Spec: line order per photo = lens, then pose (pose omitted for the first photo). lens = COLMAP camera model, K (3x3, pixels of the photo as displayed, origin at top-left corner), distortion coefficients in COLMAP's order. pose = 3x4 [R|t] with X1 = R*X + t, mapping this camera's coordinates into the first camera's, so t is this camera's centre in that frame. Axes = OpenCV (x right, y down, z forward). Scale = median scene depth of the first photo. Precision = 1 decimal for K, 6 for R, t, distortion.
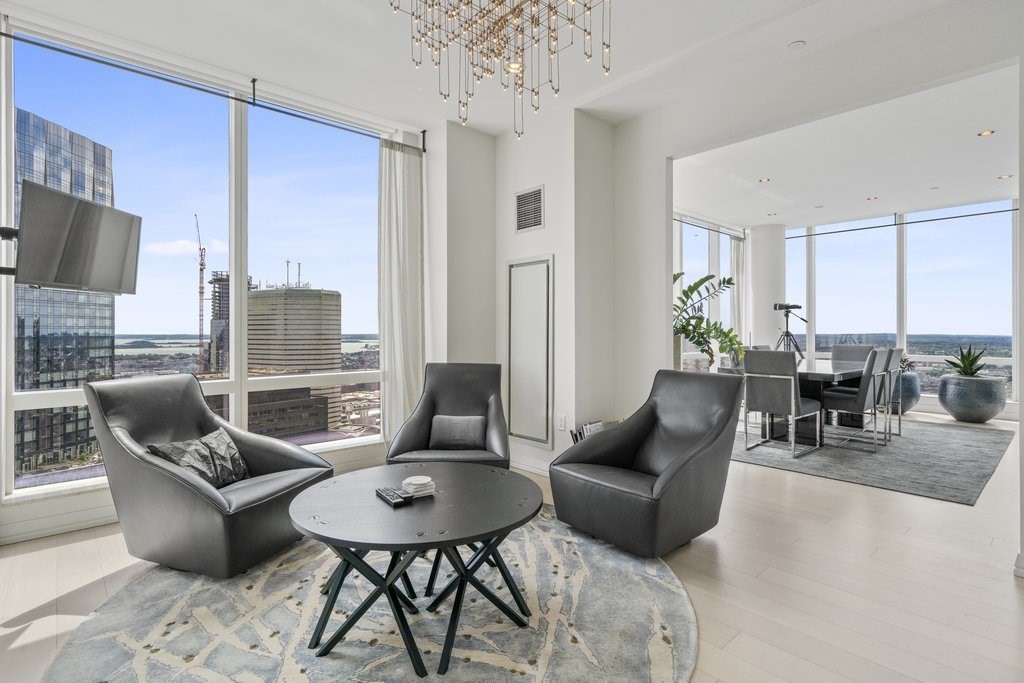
lens RADIAL K [[498.8, 0, 507.3], [0, 498.8, 329.2], [0, 0, 1]] dist [-0.005323, 0.002998]
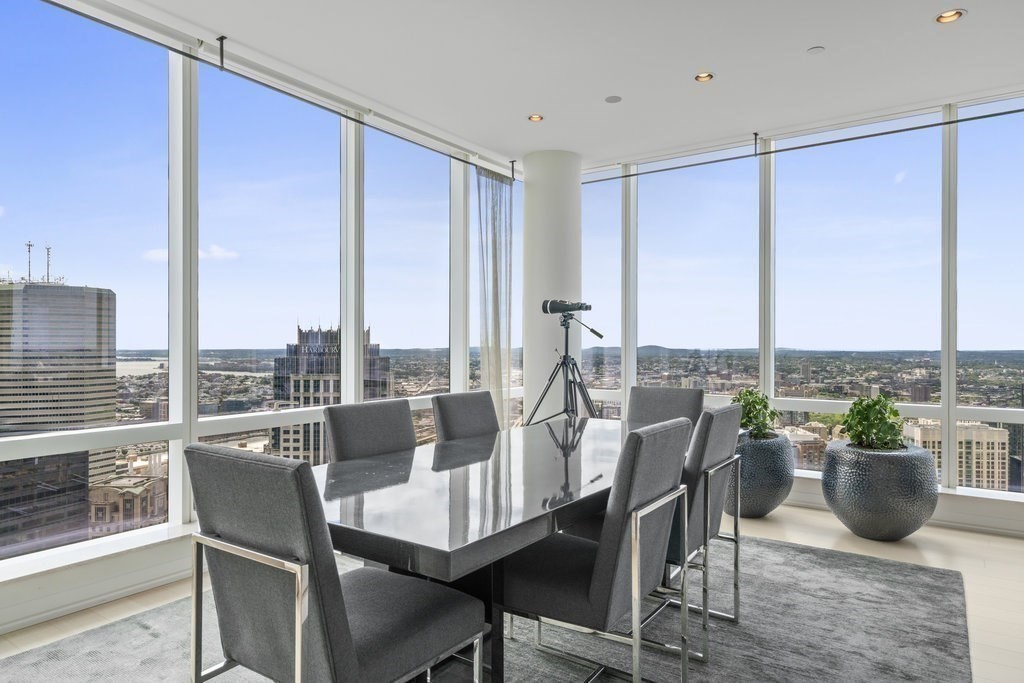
lens RADIAL K [[633.0, 0, 506.4], [0, 633.0, 345.7], [0, 0, 1]] dist [-0.020971, 0.005178]
pose [[0.971429, 0.001012, 0.237329, 0.354260], [-0.002026, 0.999990, 0.004030, -0.008654], [-0.237323, -0.004396, 0.971421, 0.400743]]
